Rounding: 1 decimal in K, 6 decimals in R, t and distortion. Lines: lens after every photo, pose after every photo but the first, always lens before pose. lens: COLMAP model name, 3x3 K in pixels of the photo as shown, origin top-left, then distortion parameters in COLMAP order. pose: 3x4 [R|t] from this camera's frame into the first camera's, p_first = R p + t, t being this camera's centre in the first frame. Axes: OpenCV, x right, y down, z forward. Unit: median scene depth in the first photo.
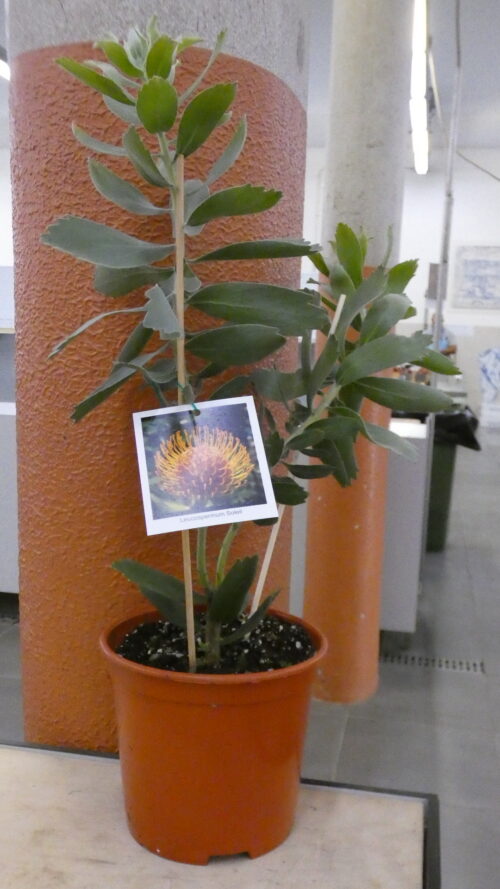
lens RADIAL K [[825.2, 0, 250.0], [0, 825.2, 444.5], [0, 0, 1]] dist [-0.009290, 0.023381]
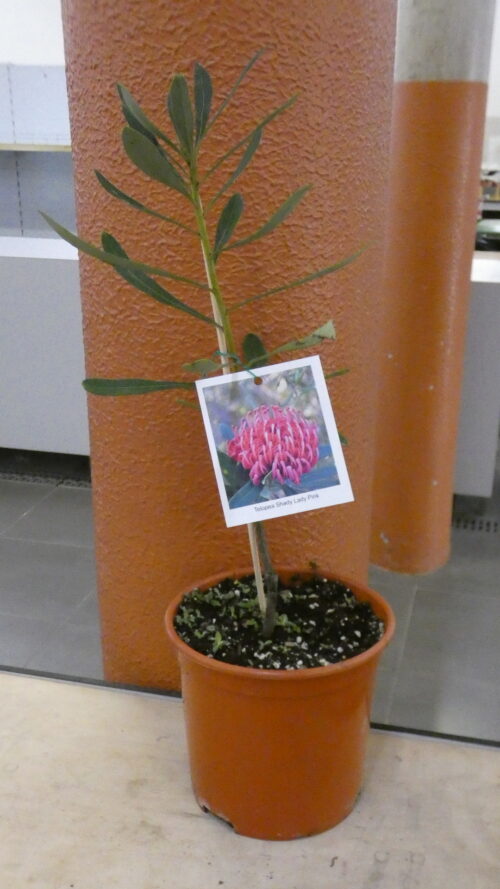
lens RADIAL K [[905.9, 0, 250.0], [0, 905.9, 444.5], [0, 0, 1]] dist [0.060680, -0.002301]
pose [[0.997895, -0.001056, -0.064843, -0.030577], [0.012599, 0.983974, 0.177864, -0.129422], [0.063616, -0.178307, 0.981916, -0.035181]]
